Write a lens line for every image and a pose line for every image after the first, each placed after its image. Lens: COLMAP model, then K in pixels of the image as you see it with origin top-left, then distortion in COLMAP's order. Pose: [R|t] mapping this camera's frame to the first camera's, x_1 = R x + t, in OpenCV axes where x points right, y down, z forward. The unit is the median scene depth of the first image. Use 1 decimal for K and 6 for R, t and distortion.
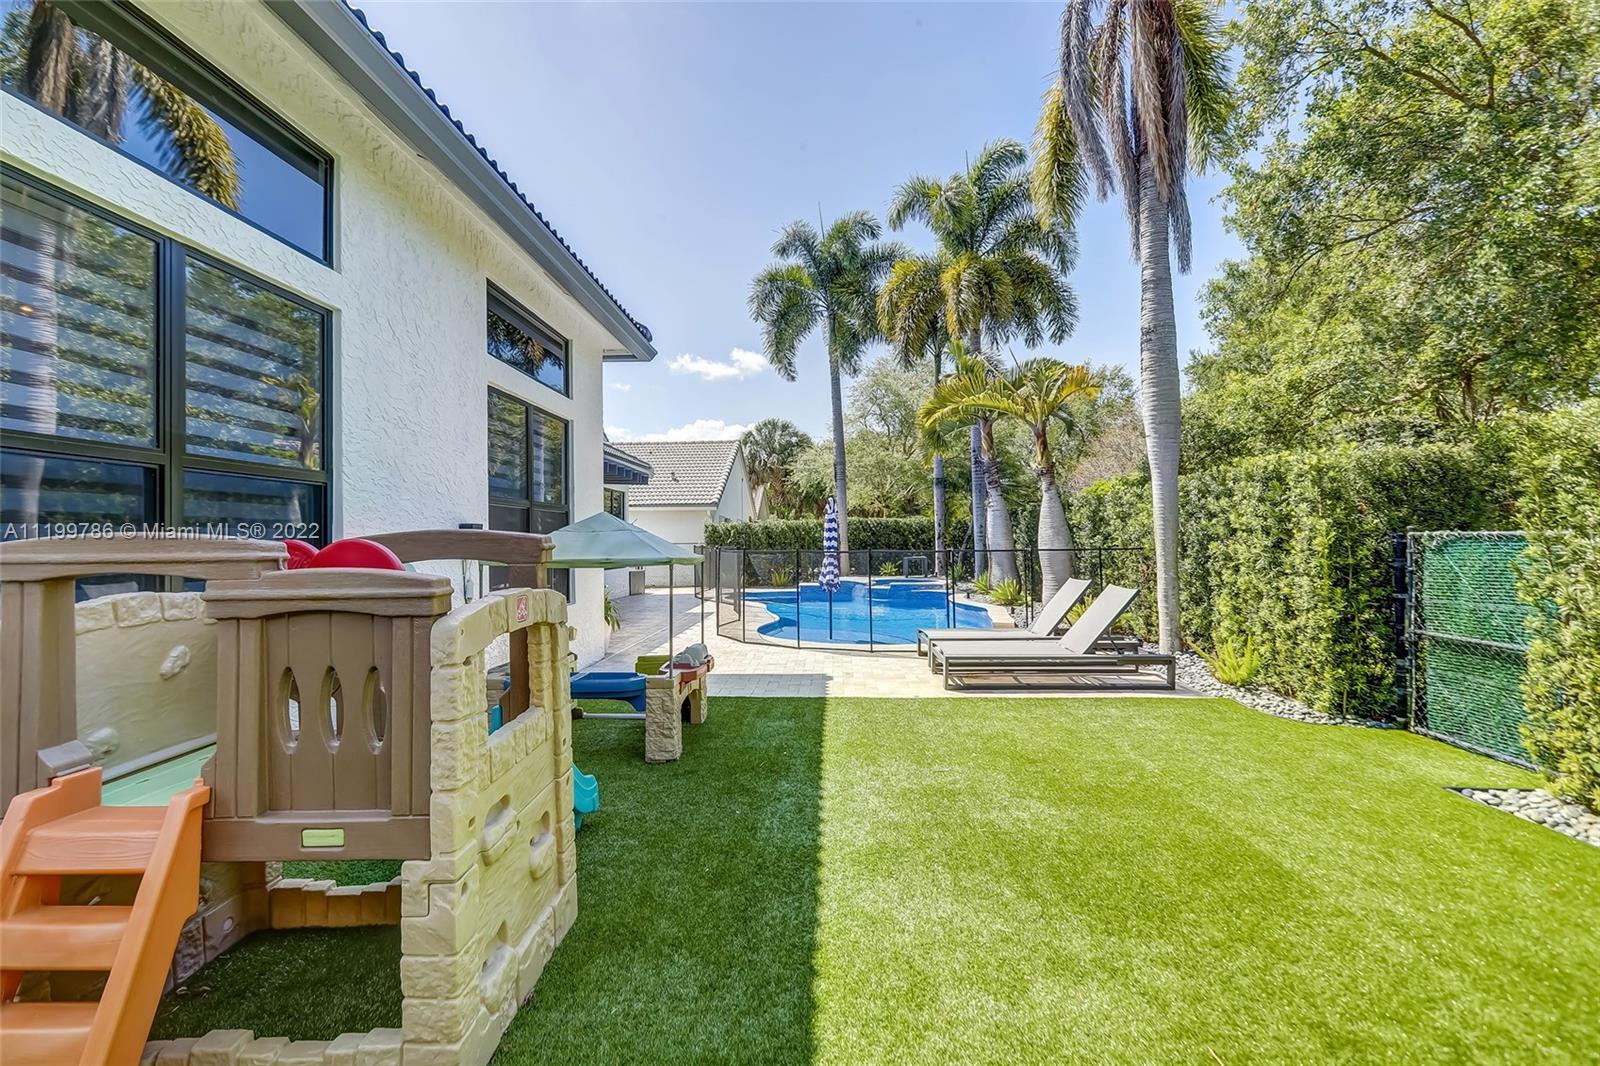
lens RADIAL K [[729.3, 0, 803.3], [0, 729.3, 533.4], [0, 0, 1]] dist [0.000636, 0.001521]
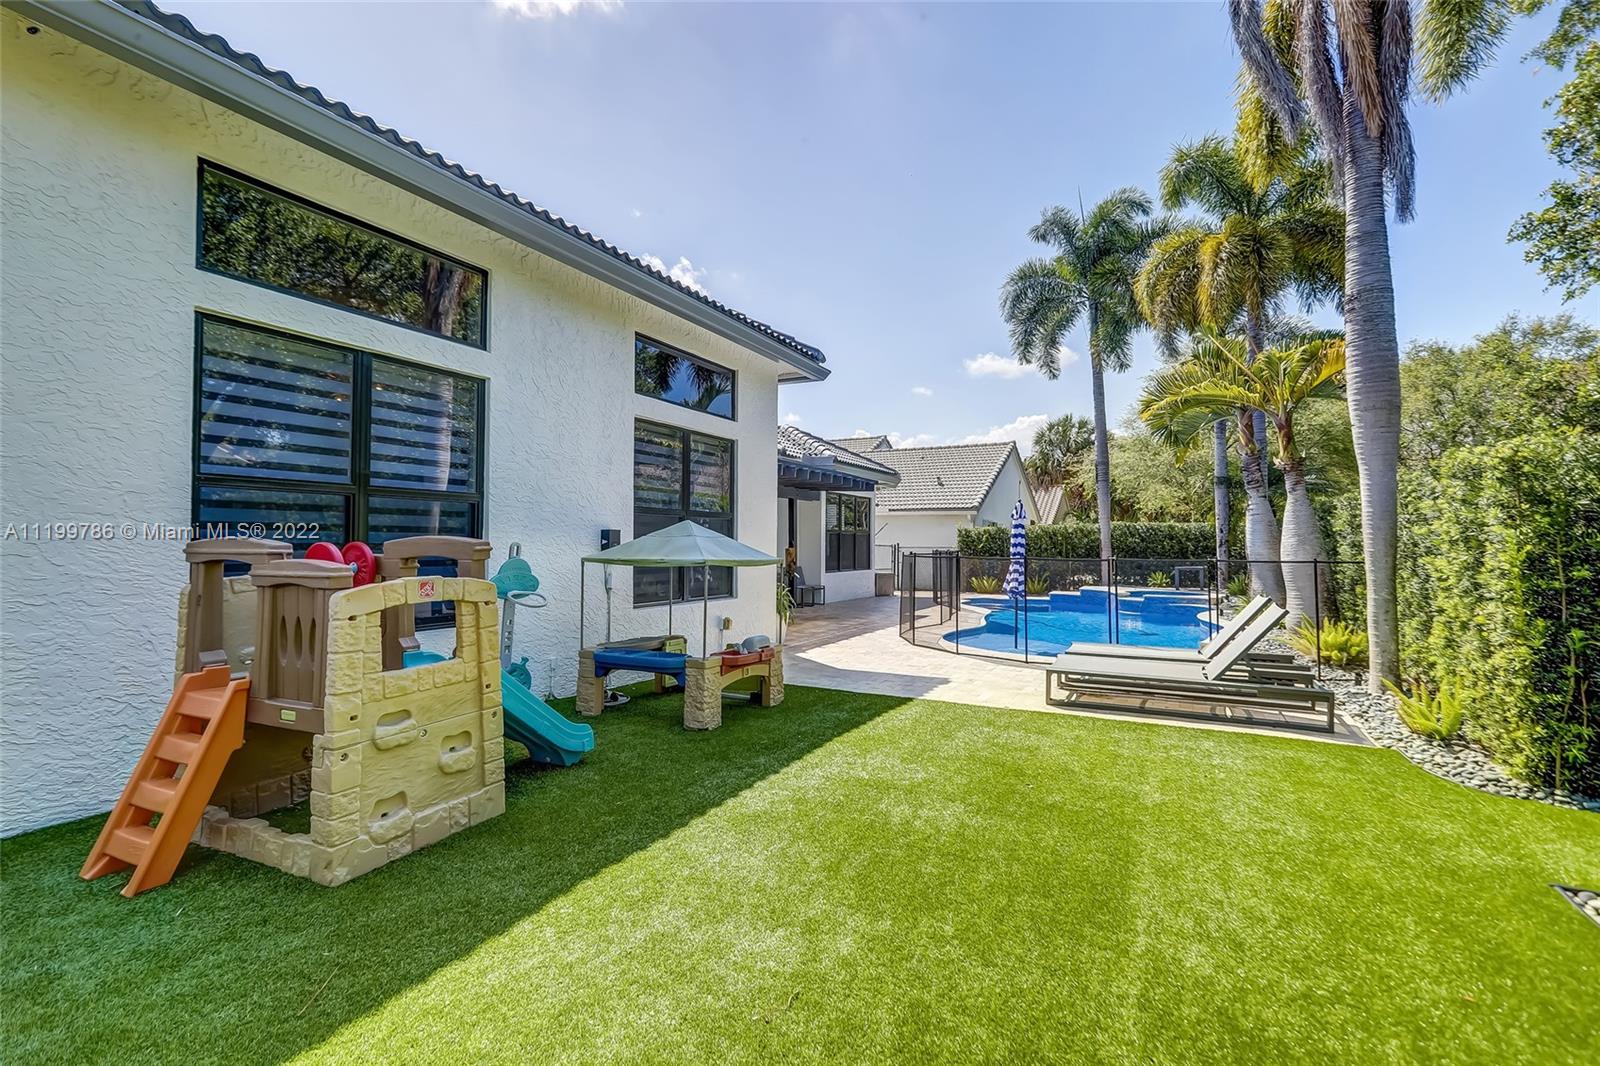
lens RADIAL K [[729.3, 0, 784.0], [0, 729.3, 526.4], [0, 0, 1]] dist [0.000636, 0.001521]
pose [[0.906024, 0.002707, -0.423218, 0.271961], [-0.008770, 0.999885, -0.012379, -0.004424], [0.423136, 0.014927, 0.905943, -0.018038]]
